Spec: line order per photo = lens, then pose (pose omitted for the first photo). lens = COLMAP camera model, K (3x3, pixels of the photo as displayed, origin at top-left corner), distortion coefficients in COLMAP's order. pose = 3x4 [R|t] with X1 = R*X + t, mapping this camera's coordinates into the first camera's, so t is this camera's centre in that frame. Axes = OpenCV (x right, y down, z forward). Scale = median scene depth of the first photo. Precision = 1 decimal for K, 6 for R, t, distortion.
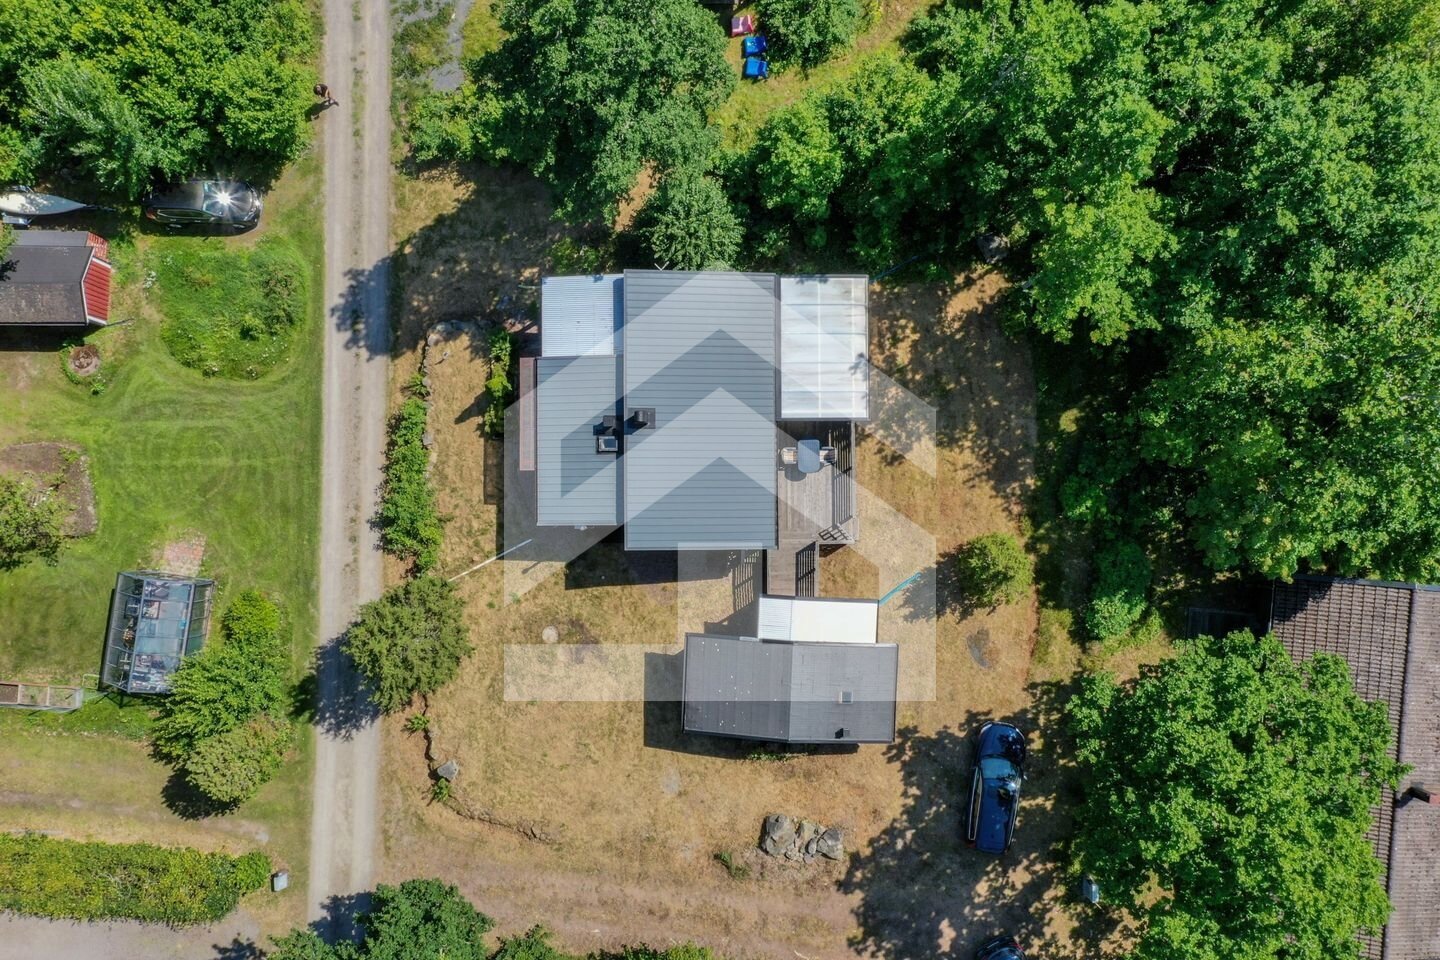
lens RADIAL K [[1046.0, 0, 727.5], [0, 1046.0, 481.4], [0, 0, 1]] dist [-0.006519, -0.007690]
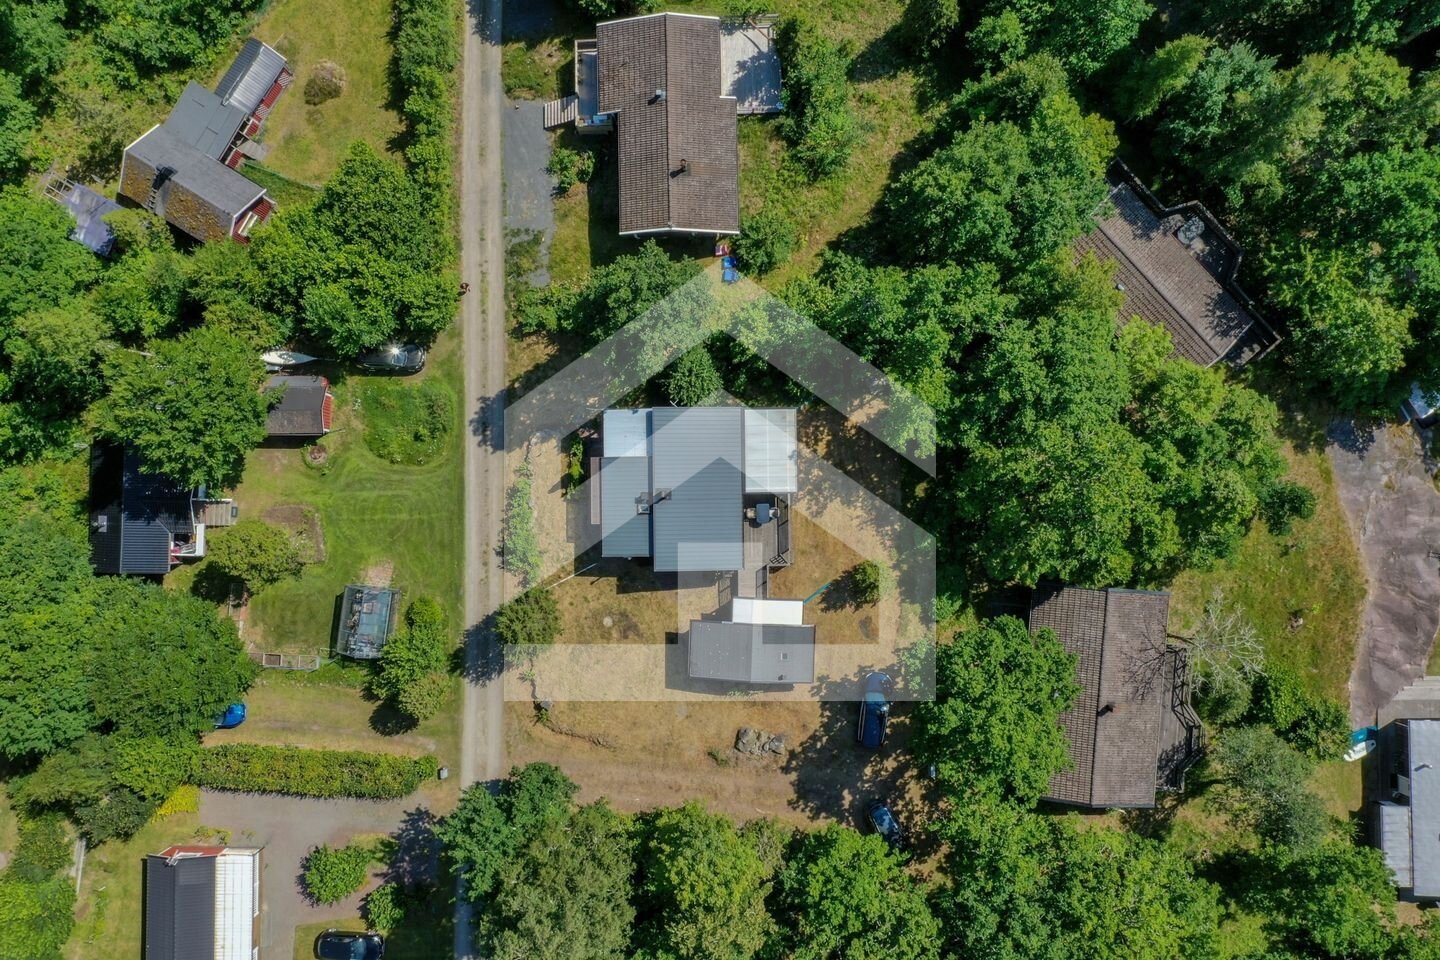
lens RADIAL K [[1046.0, 0, 727.5], [0, 1046.0, 481.4], [0, 0, 1]] dist [-0.006519, -0.007690]
pose [[0.999975, -0.007036, -0.000807, 0.022741], [0.007039, 0.999966, 0.004350, -0.082084], [0.000776, -0.004355, 0.999990, -0.663627]]
